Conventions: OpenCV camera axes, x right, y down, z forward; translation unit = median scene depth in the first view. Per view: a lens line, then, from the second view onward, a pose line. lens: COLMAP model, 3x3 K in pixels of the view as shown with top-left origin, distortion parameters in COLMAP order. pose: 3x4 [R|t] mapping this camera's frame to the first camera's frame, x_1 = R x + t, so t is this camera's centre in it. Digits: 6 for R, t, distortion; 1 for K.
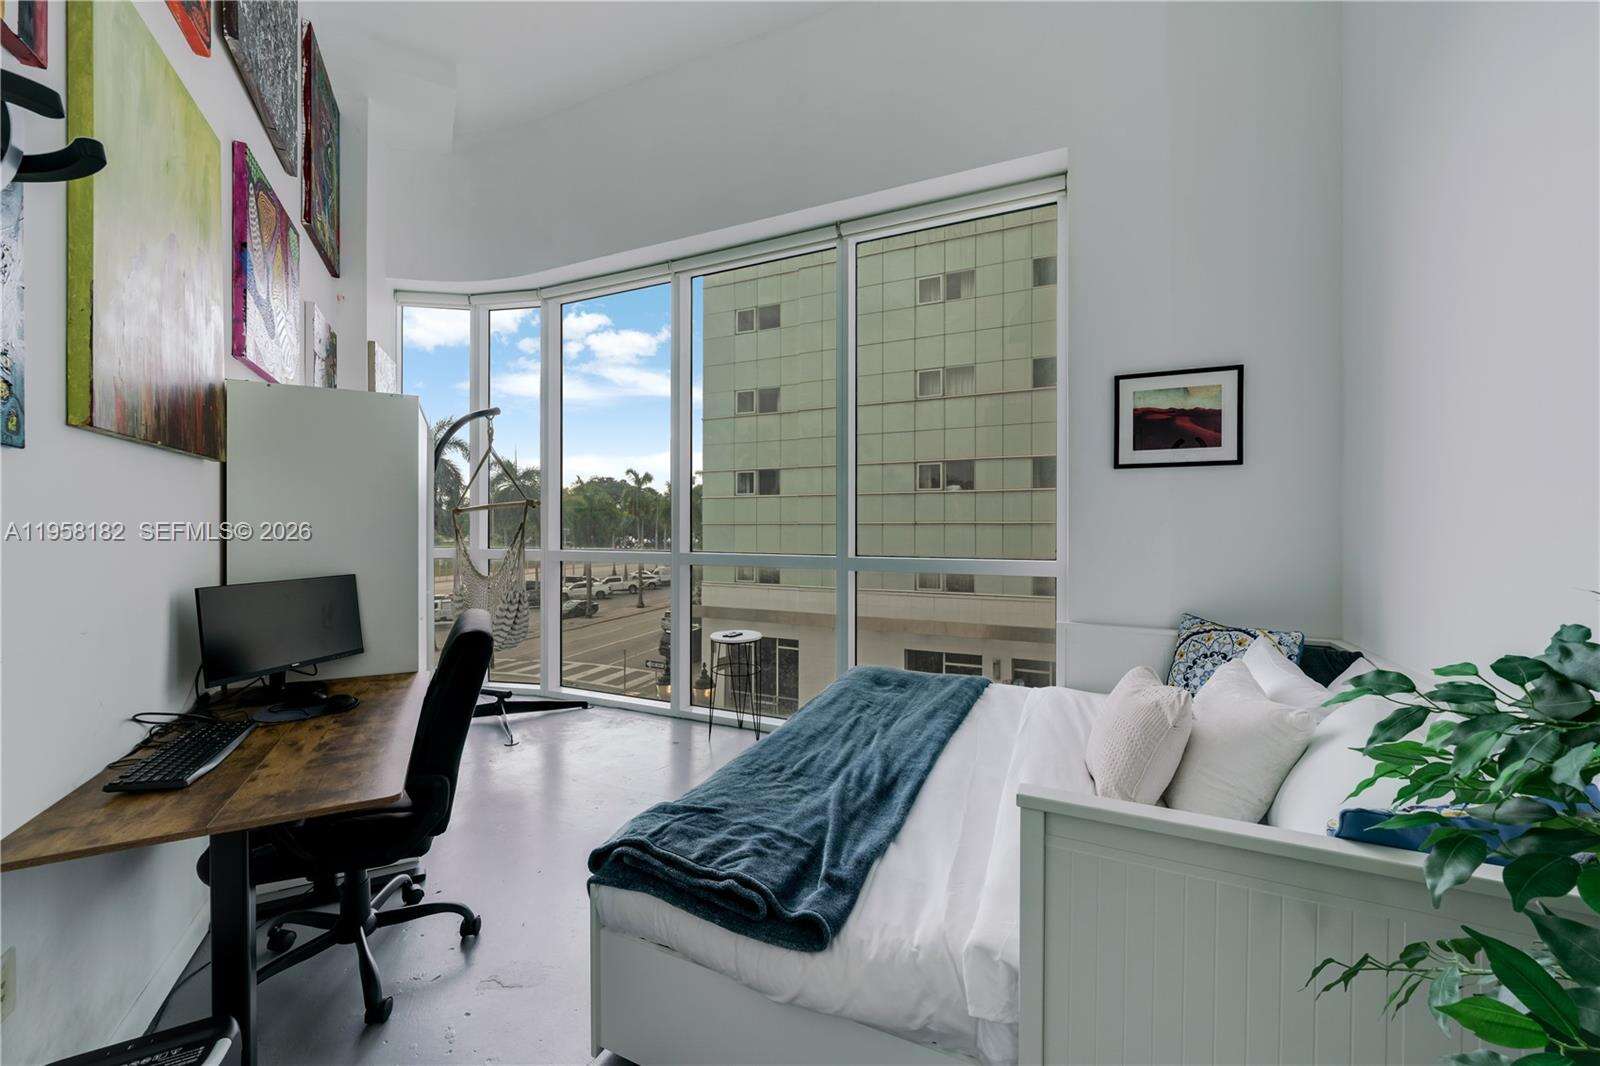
lens RADIAL K [[617.3, 0, 800.0], [0, 617.3, 533.0], [0, 0, 1]] dist [-0.000777, -0.000133]
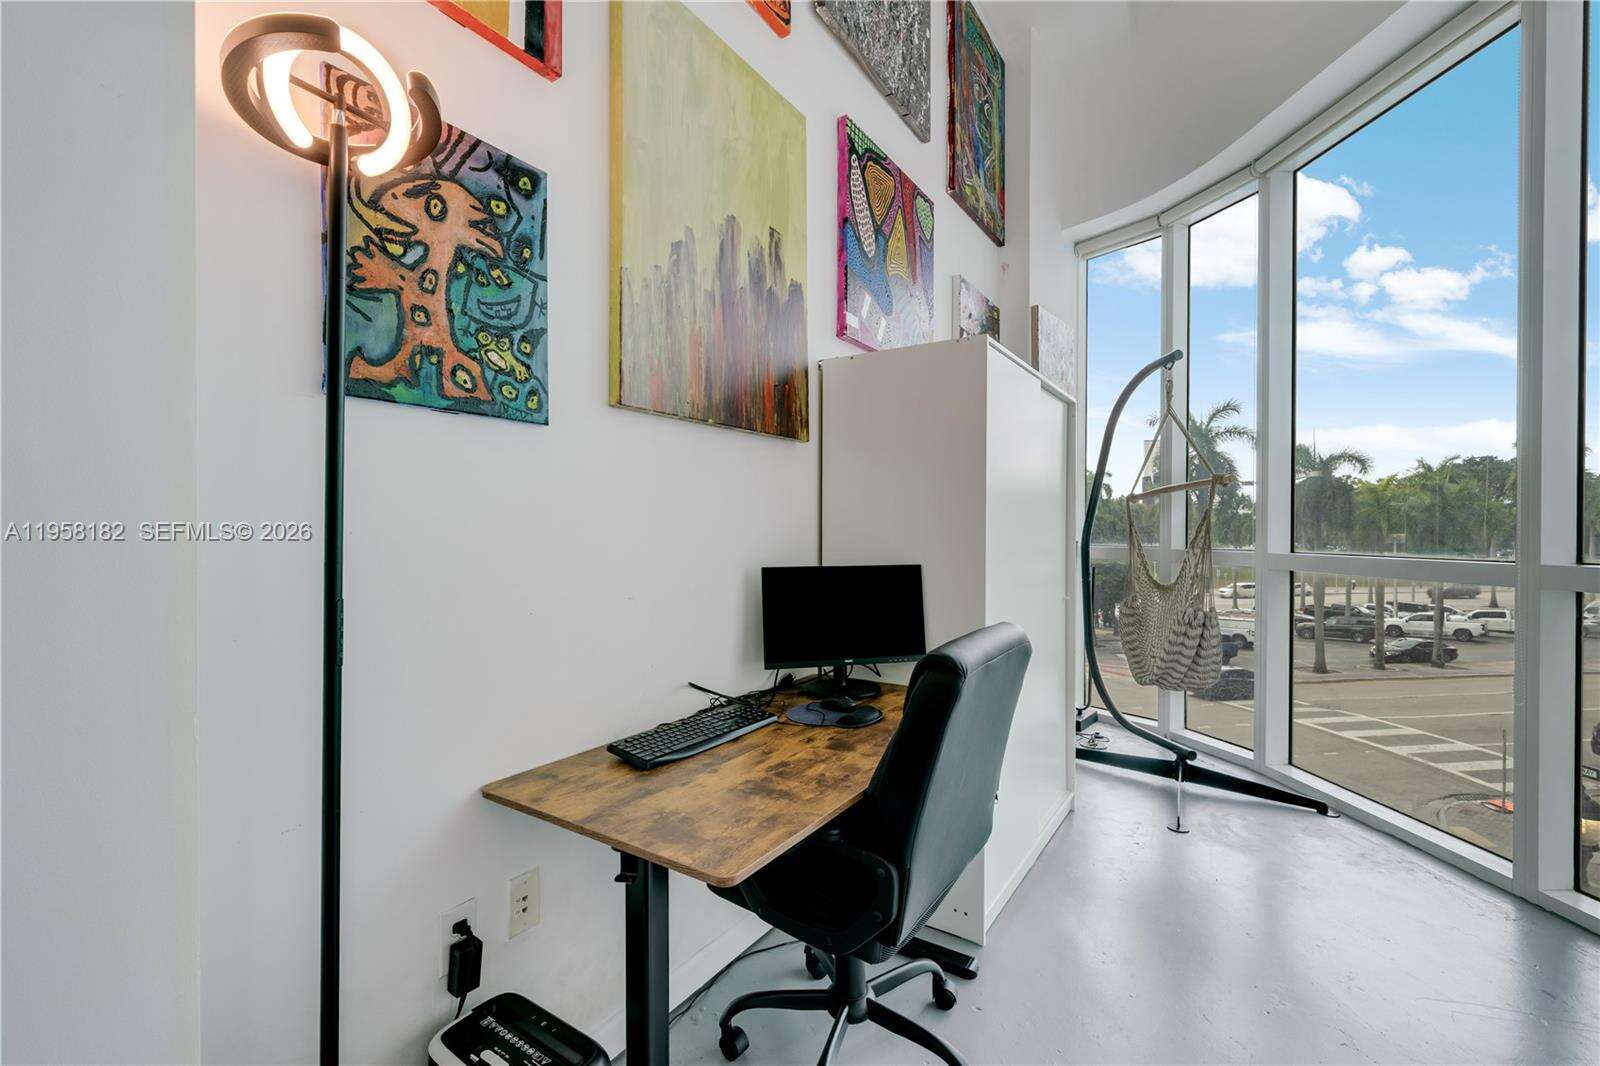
lens RADIAL K [[689.5, 0, 800.0], [0, 689.5, 533.0], [0, 0, 1]] dist [0.001163, 0.000019]
pose [[0.461965, 0.002690, -0.886894, 0.014851], [-0.011843, 0.999925, -0.003137, 0.014262], [0.886819, 0.011953, 0.461962, 0.208167]]
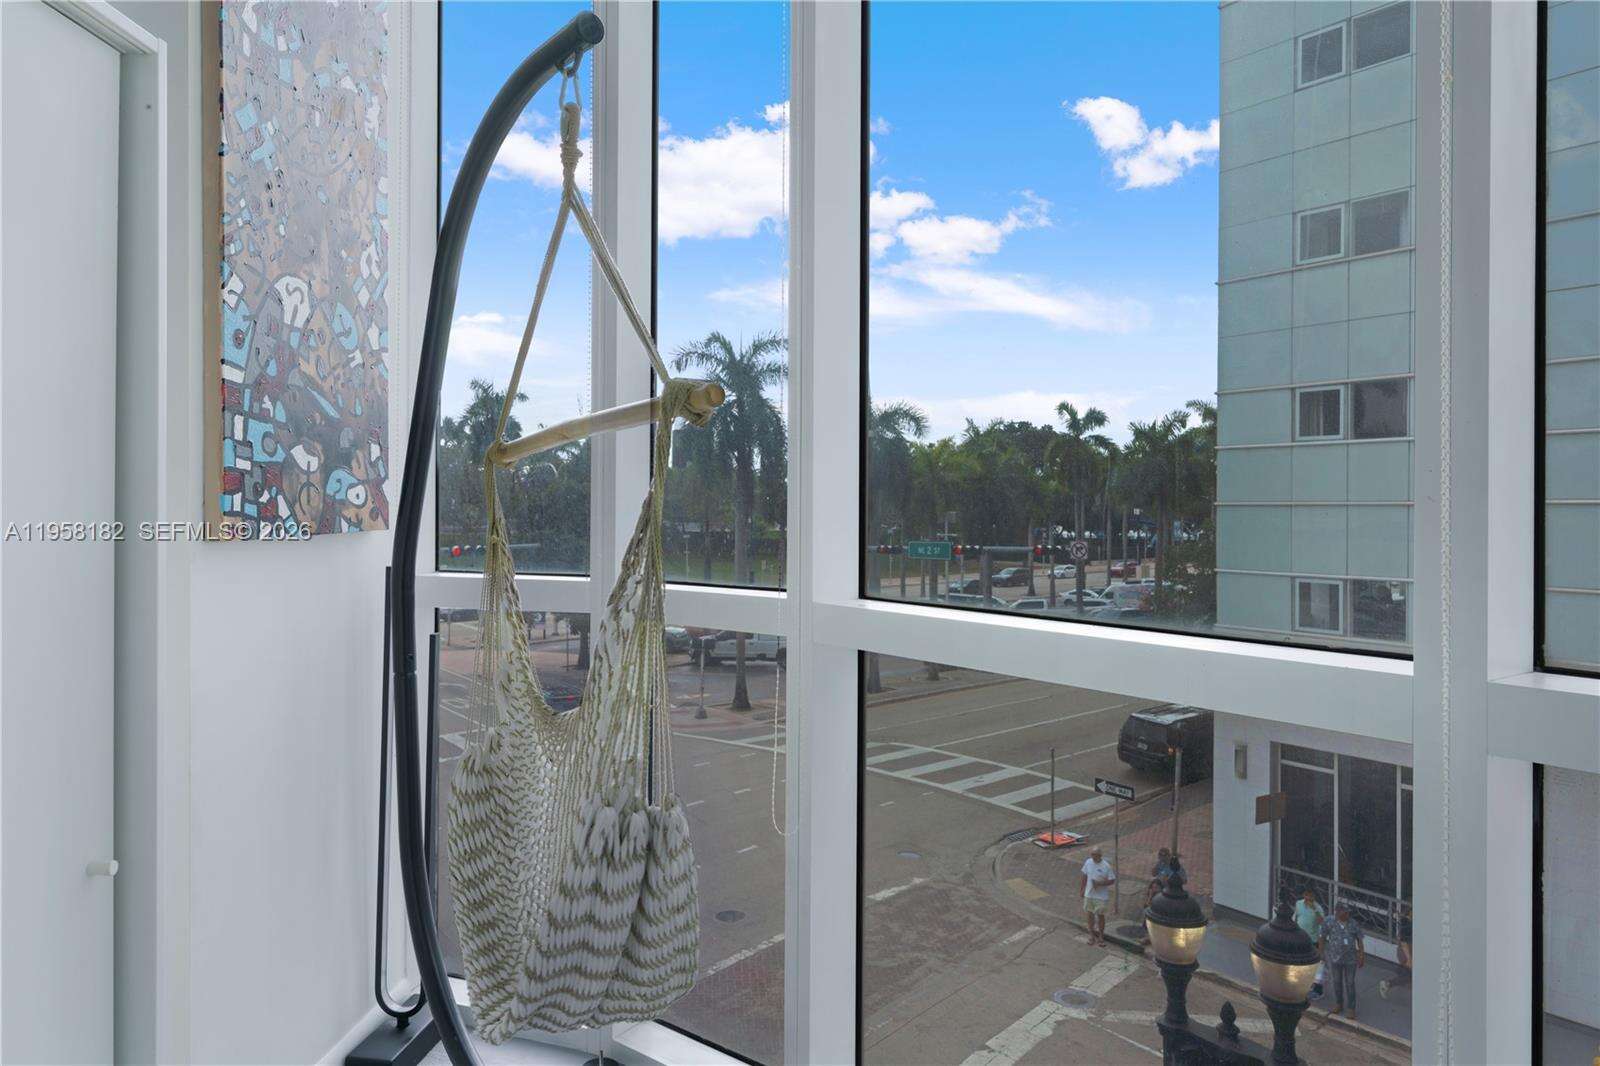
lens RADIAL K [[1028.1, 0, 798.3], [0, 1028.1, 493.8], [0, 0, 1]] dist [0.003252, -0.000126]
pose [[0.870891, -0.004230, -0.491458, -0.191603], [-0.007914, 0.999713, -0.022630, -0.007345], [0.491412, 0.023598, 0.870607, 0.593727]]
